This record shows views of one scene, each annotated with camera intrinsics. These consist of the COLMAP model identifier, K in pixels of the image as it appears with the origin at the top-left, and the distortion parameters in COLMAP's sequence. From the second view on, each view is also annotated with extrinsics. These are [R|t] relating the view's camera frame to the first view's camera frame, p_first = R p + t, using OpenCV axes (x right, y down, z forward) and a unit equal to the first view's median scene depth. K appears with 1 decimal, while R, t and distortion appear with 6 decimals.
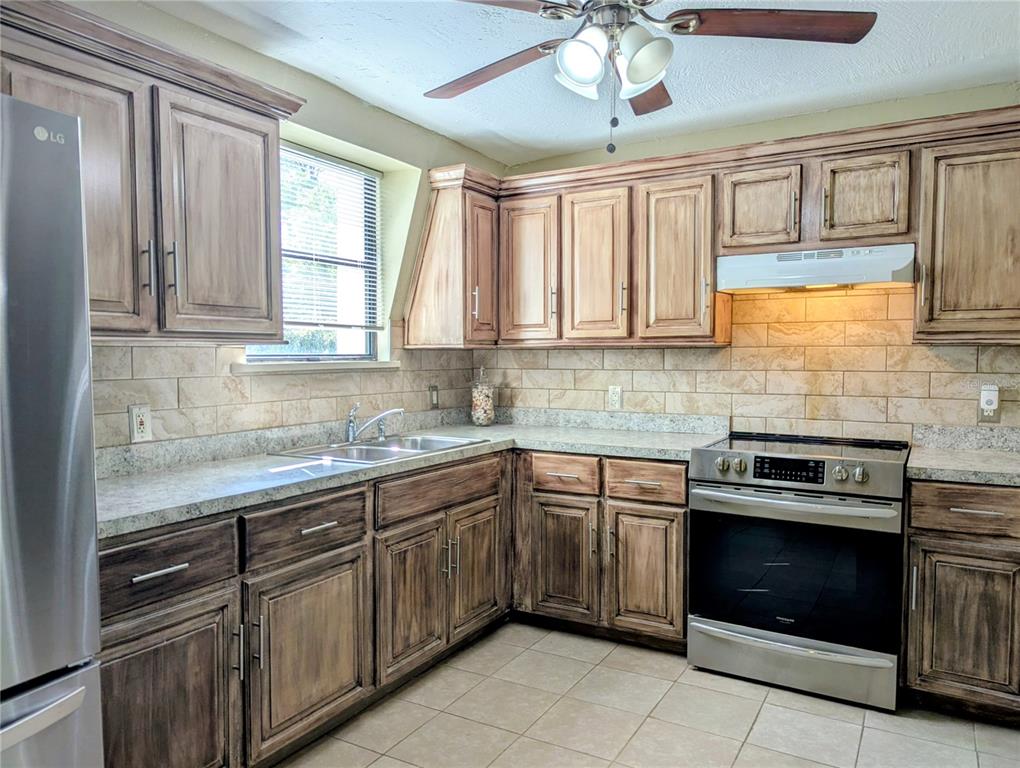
lens RADIAL K [[752.5, 0, 497.3], [0, 752.5, 387.1], [0, 0, 1]] dist [0.067306, -0.072403]
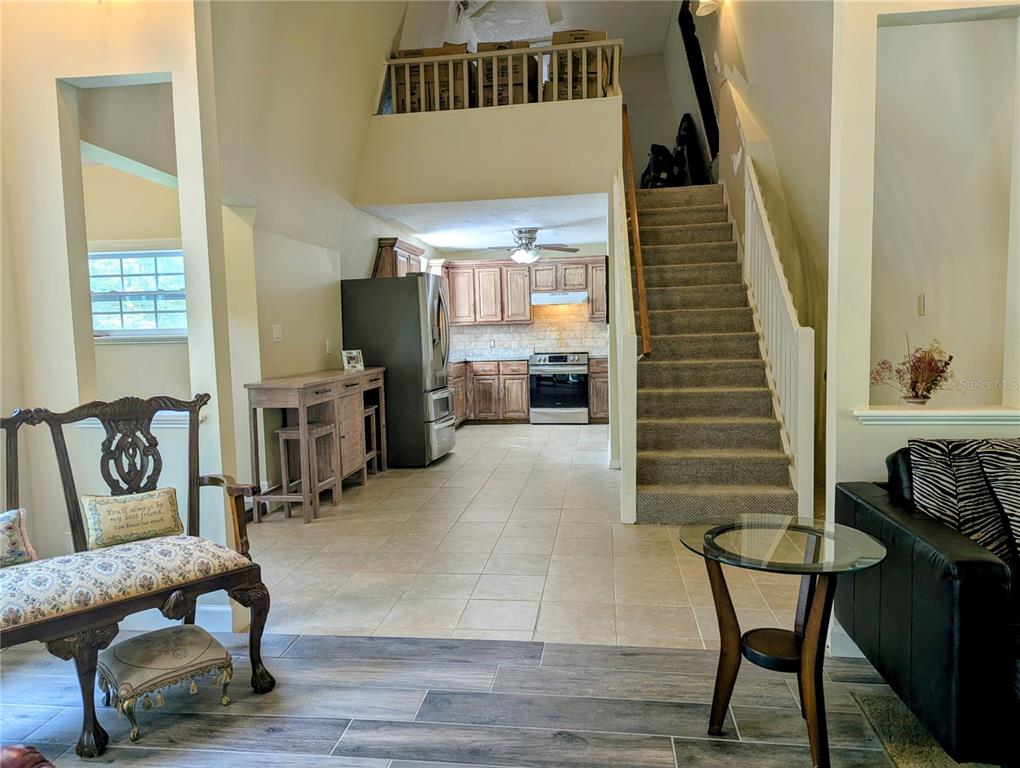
lens RADIAL K [[722.4, 0, 512.6], [0, 722.4, 390.7], [0, 0, 1]] dist [0.068971, -0.063341]
pose [[0.920737, -0.051625, 0.386754, -0.929143], [0.041864, 0.998557, 0.033625, 0.116848], [-0.387932, -0.014769, 0.921570, -1.663884]]
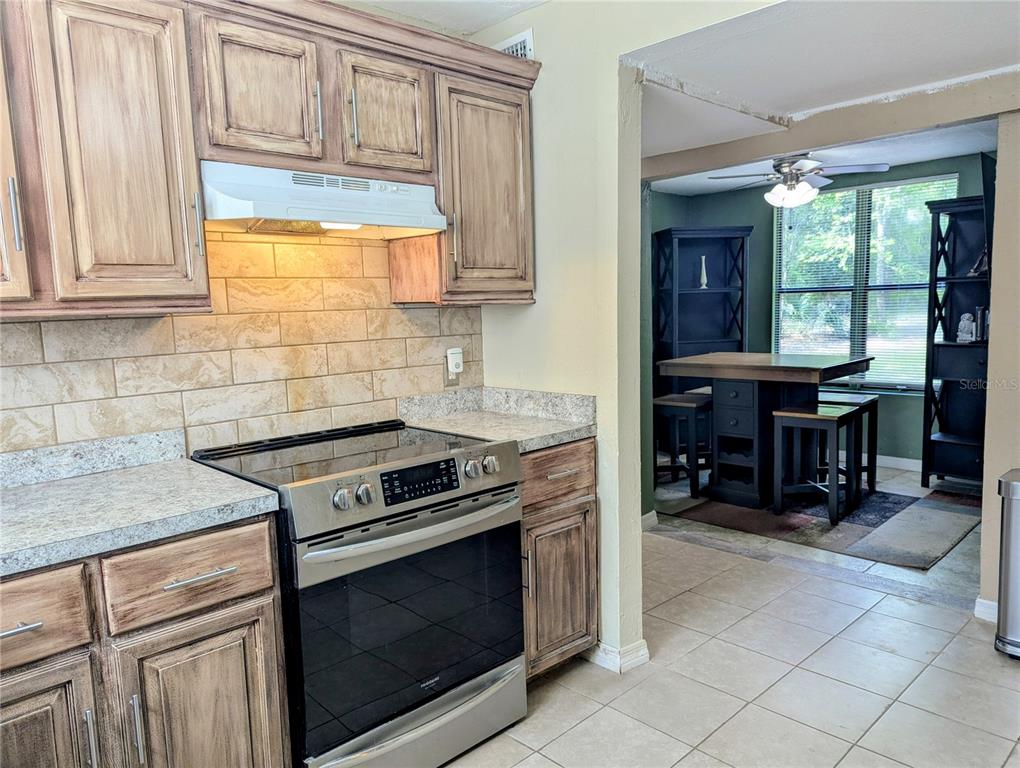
lens RADIAL K [[722.4, 0, 512.6], [0, 722.4, 390.7], [0, 0, 1]] dist [0.068971, -0.063341]
pose [[0.264887, -0.121877, 0.956546, -0.211566], [0.079369, 0.991370, 0.104335, -0.036121], [-0.961008, 0.048283, 0.272274, 0.636157]]
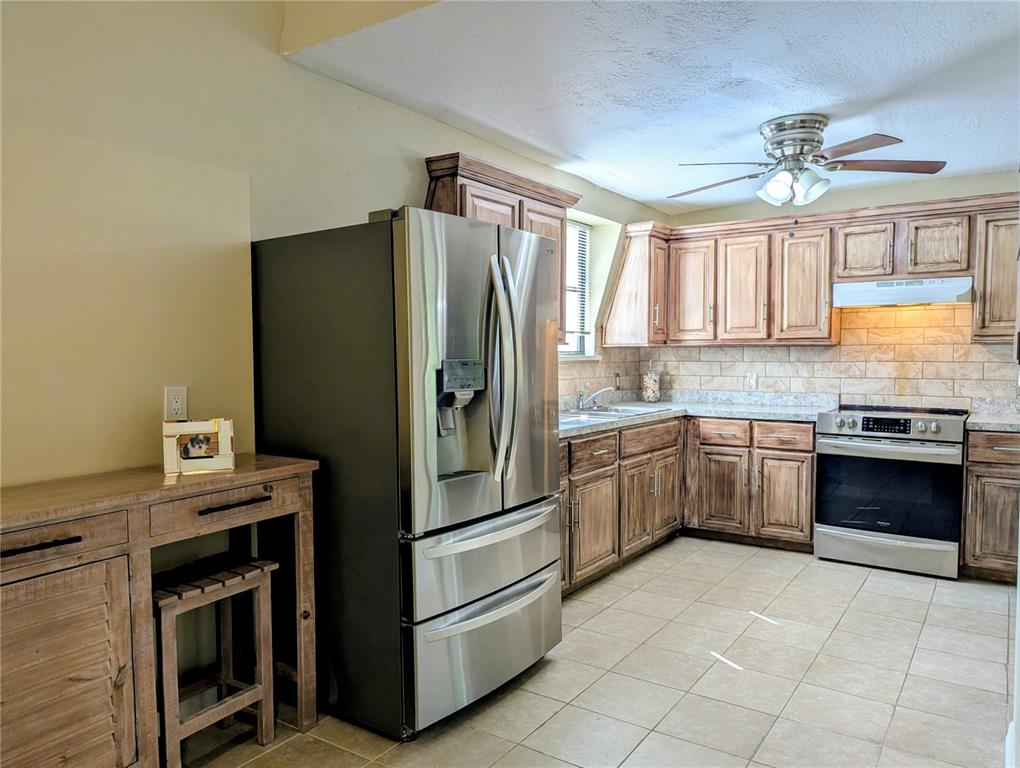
lens RADIAL K [[737.9, 0, 506.5], [0, 737.9, 387.8], [0, 0, 1]] dist [0.063512, -0.070729]
pose [[0.997513, 0.002330, -0.070441, -0.241210], [-0.002068, 0.999991, 0.003789, 0.025319], [0.070449, -0.003634, 0.997509, -0.488534]]
